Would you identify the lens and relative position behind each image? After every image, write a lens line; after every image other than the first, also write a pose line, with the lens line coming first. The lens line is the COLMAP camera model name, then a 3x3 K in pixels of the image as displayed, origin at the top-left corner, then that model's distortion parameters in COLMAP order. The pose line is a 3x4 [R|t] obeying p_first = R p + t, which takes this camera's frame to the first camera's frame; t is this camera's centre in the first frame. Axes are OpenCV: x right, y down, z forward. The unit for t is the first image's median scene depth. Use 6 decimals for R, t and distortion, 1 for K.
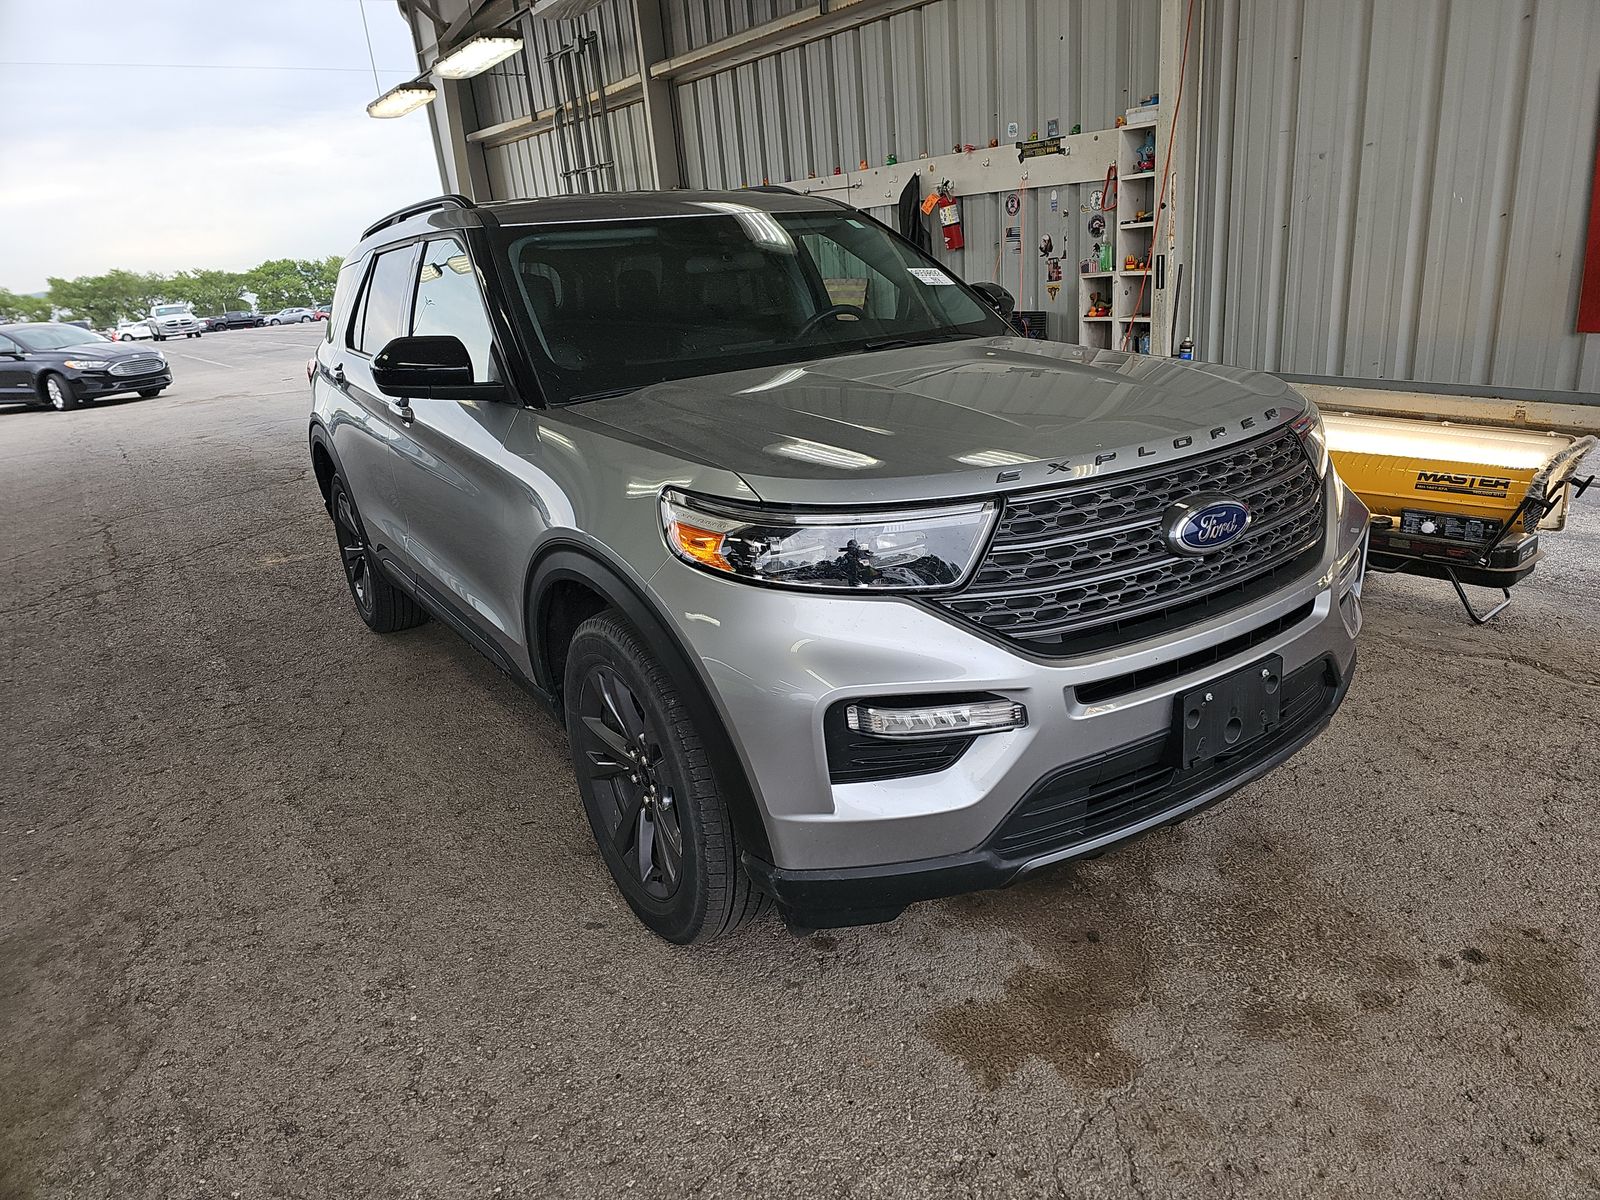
lens RADIAL K [[1072.6, 0, 807.2], [0, 1072.6, 611.4], [0, 0, 1]] dist [0.060990, -0.067977]
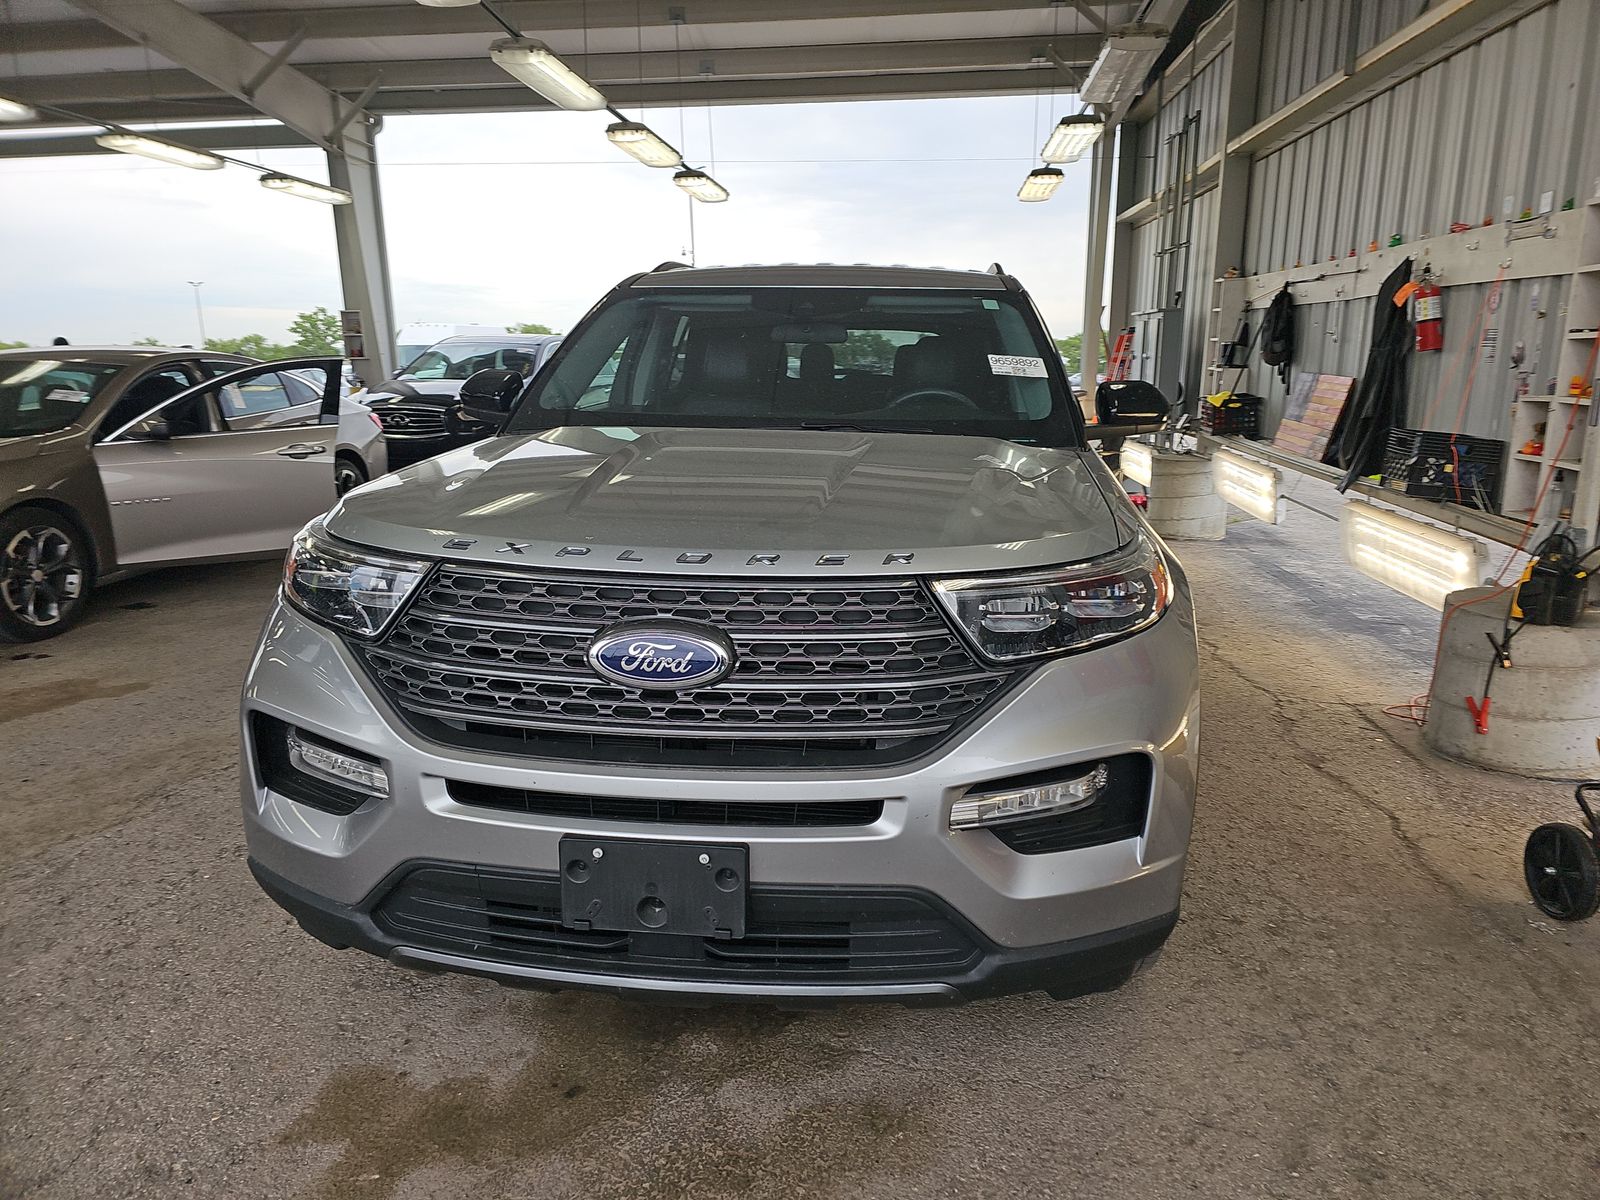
lens RADIAL K [[1068.3, 0, 831.0], [0, 1068.3, 599.7], [0, 0, 1]] dist [0.070270, -0.081004]
pose [[0.751149, 0.223477, -0.621155, 0.401146], [-0.268875, 0.962939, 0.021297, -0.072181], [0.602894, 0.151016, 0.783398, 0.174238]]
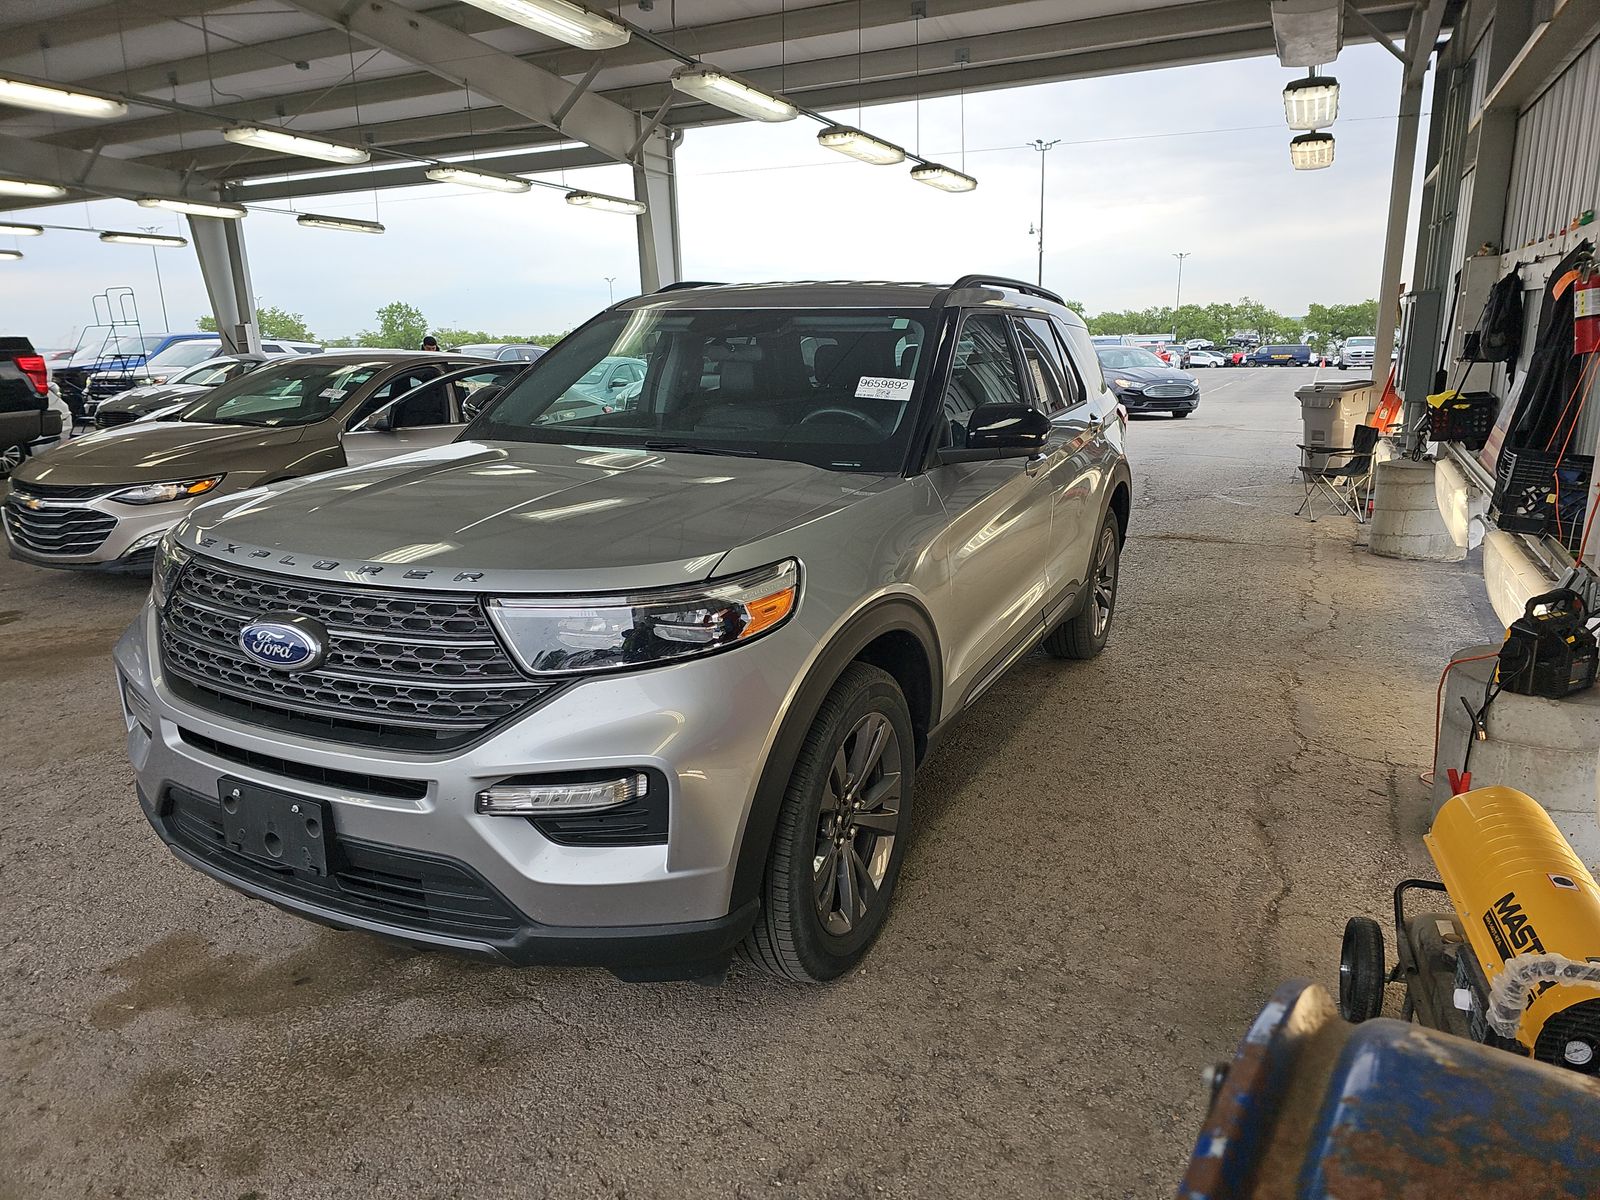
lens RADIAL K [[1072.6, 0, 807.2], [0, 1072.6, 611.4], [0, 0, 1]] dist [0.060990, -0.067977]
pose [[0.472290, 0.289432, -0.832569, 0.605064], [-0.308639, 0.939058, 0.151370, -0.174156], [0.825642, 0.185473, 0.532837, 0.351761]]
